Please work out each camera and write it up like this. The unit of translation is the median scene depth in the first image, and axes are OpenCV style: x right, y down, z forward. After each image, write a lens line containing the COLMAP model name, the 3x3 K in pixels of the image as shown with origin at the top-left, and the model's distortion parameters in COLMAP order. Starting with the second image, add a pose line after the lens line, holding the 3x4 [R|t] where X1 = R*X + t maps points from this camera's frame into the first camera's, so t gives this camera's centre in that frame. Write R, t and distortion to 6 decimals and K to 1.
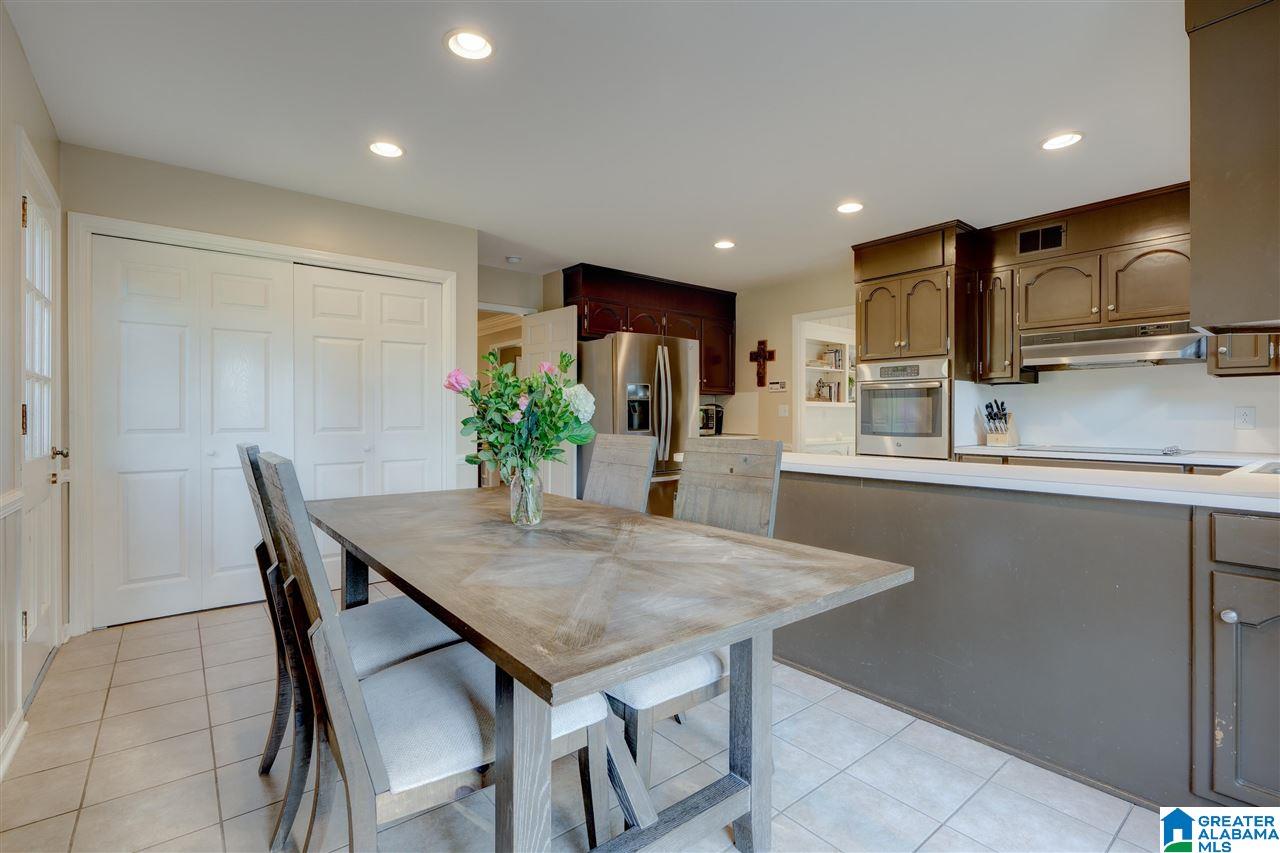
lens RADIAL K [[581.7, 0, 636.4], [0, 581.7, 422.2], [0, 0, 1]] dist [-0.001437, 0.000119]
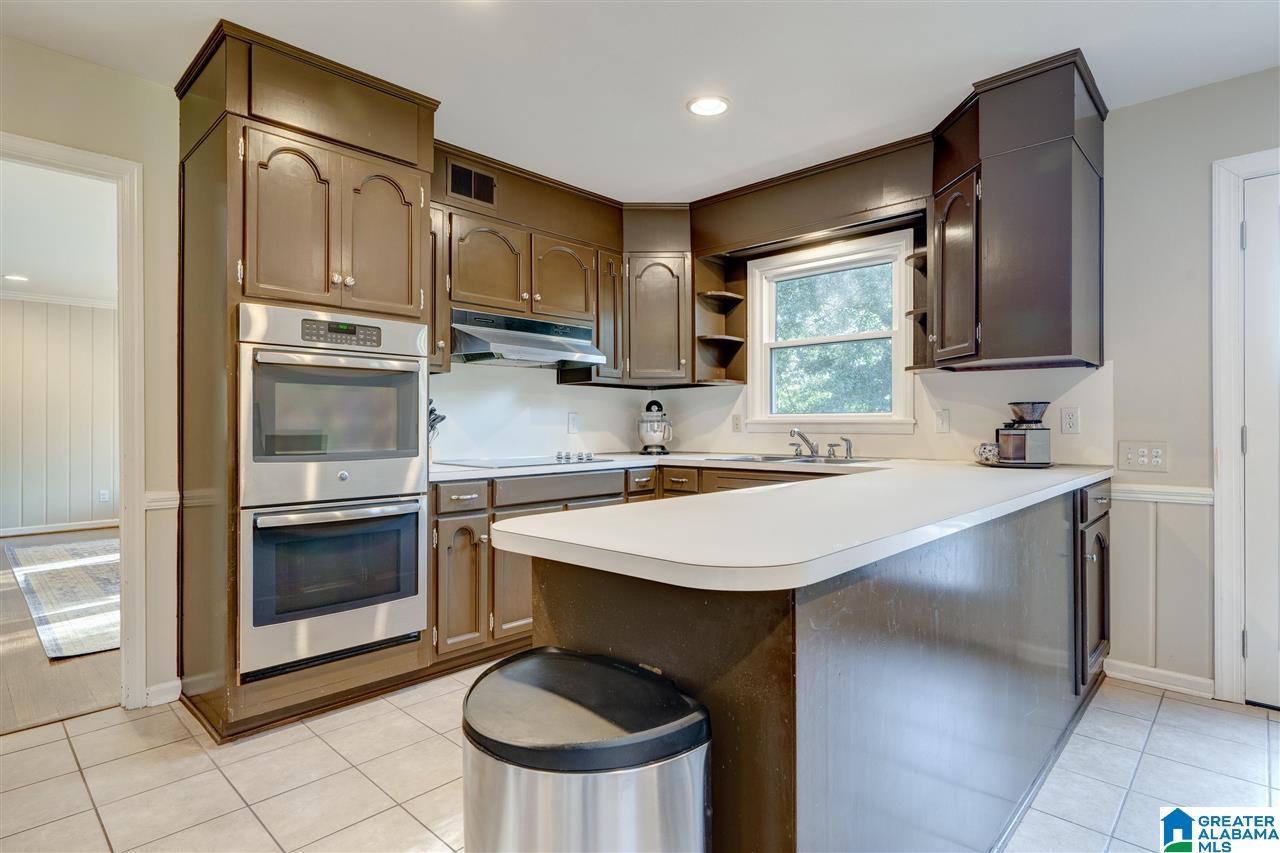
lens RADIAL K [[658.4, 0, 640.0], [0, 658.4, 426.5], [0, 0, 1]] dist [0.001097, 0.000599]
pose [[-0.135957, -0.002258, 0.990712, -0.163603], [0.006356, 0.999975, 0.003151, -0.005135], [-0.990694, 0.006725, -0.135940, 0.839926]]
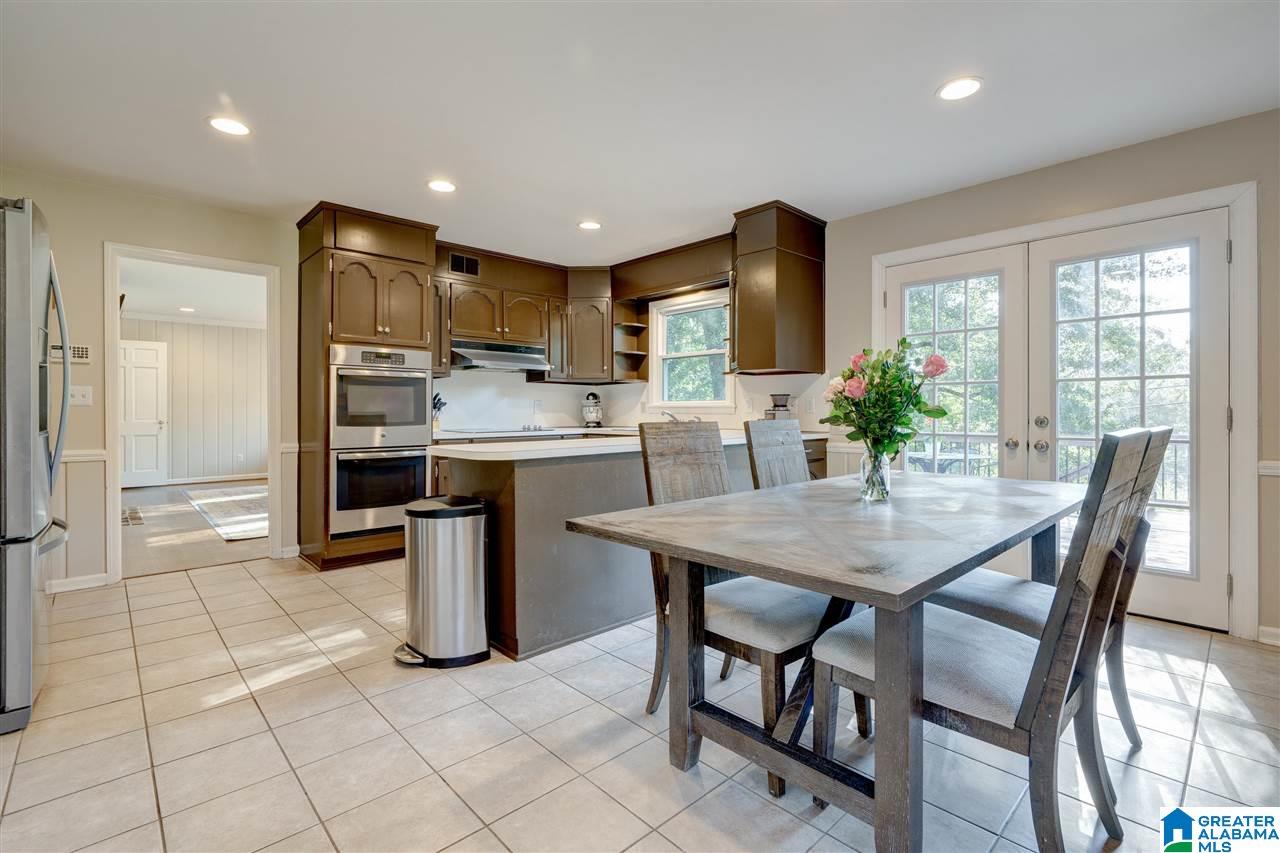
lens RADIAL K [[578.2, 0, 640.8], [0, 578.2, 412.9], [0, 0, 1]] dist [-0.001123, -0.000206]
pose [[-0.079838, -0.003586, 0.996801, -0.549606], [0.005208, 0.999978, 0.004014, 0.001564], [-0.996794, 0.005511, -0.079817, 0.667981]]
